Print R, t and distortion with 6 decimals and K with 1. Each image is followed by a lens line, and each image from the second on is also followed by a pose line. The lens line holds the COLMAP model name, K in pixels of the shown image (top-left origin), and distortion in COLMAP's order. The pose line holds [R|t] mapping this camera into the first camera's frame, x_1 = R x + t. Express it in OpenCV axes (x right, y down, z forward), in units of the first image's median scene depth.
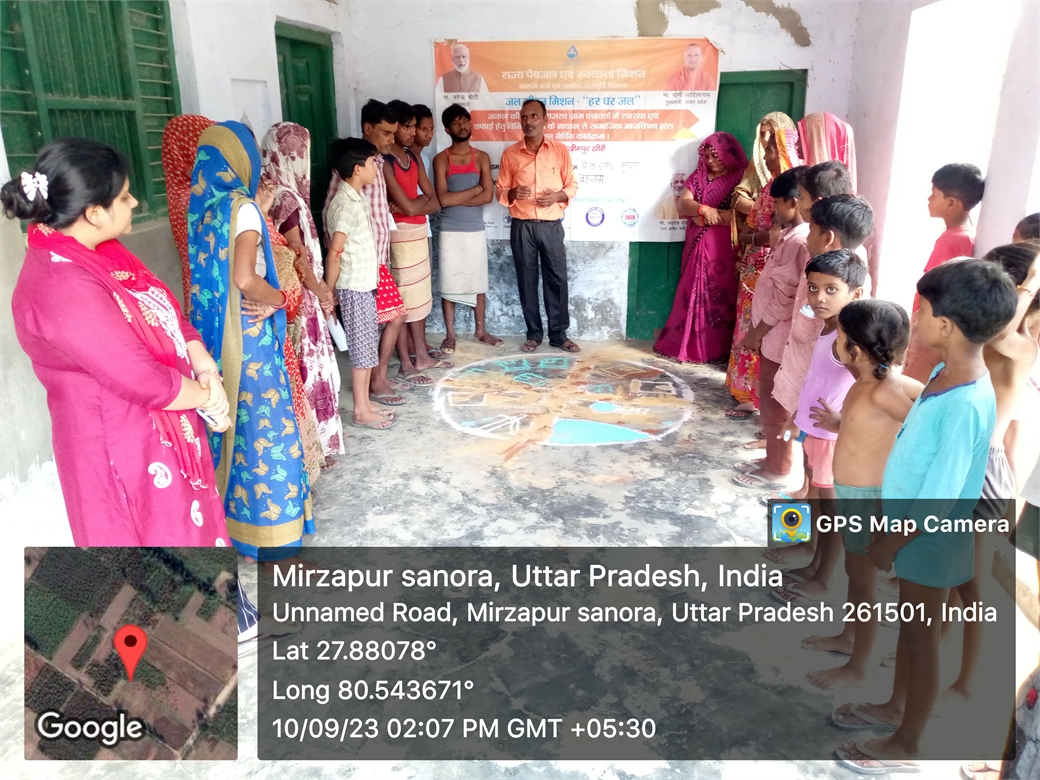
lens RADIAL K [[846.5, 0, 512.0], [0, 846.5, 388.2], [0, 0, 1]] dist [0.080419, -0.150725]
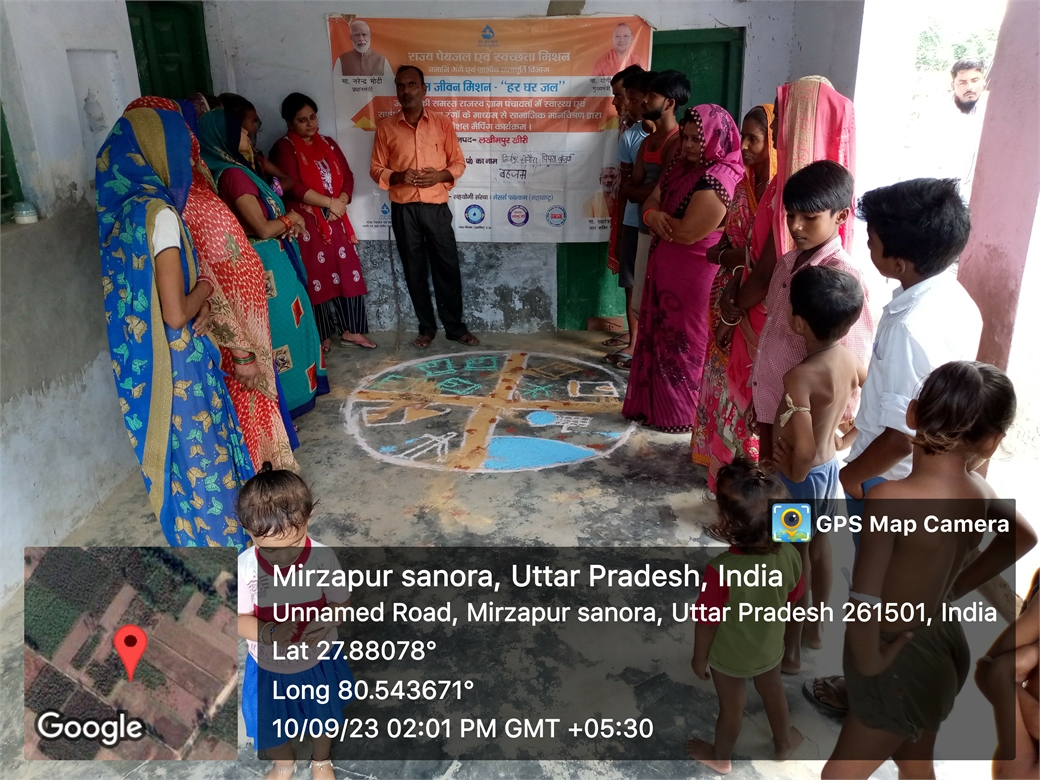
lens RADIAL K [[846.5, 0, 515.3], [0, 846.5, 389.6], [0, 0, 1]] dist [0.080419, -0.150725]
pose [[0.993955, -0.052468, 0.096444, -0.002658], [0.048266, 0.997802, 0.045396, -0.045255], [-0.098614, -0.040466, 0.994303, 0.115103]]
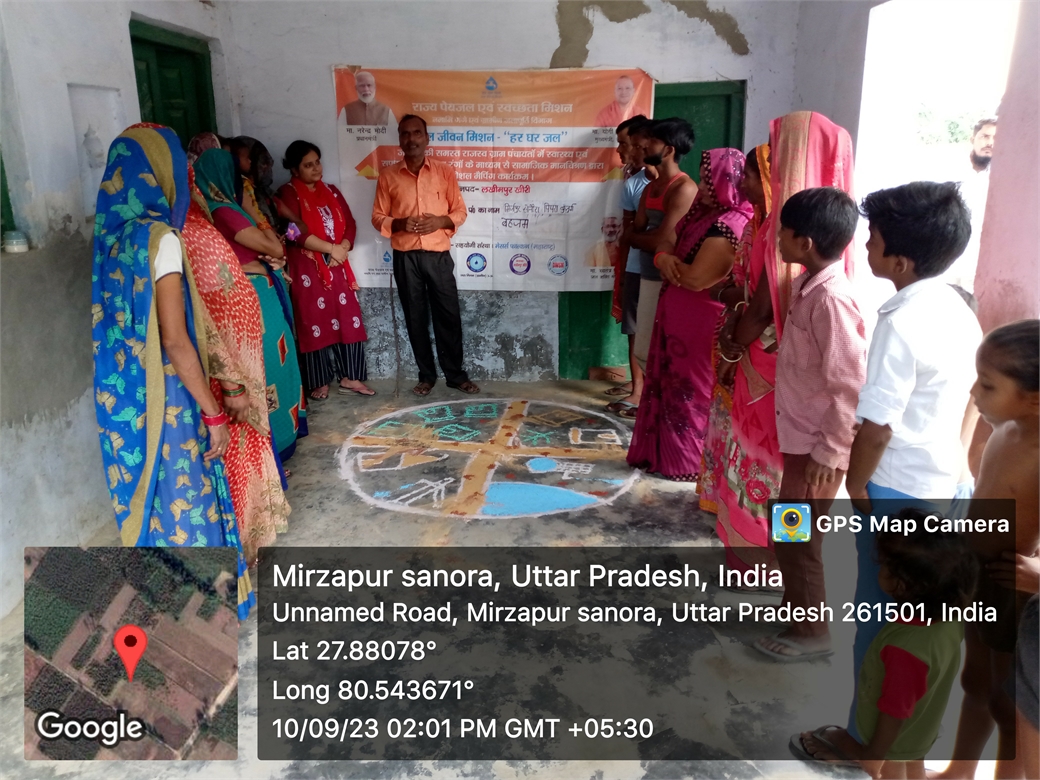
lens RADIAL K [[846.5, 0, 515.0], [0, 846.5, 383.4], [0, 0, 1]] dist [0.080419, -0.150725]
pose [[0.994591, -0.035434, 0.097635, 0.000068], [0.039092, 0.998594, -0.035809, -0.028007], [-0.096229, 0.039432, 0.994578, 0.135005]]
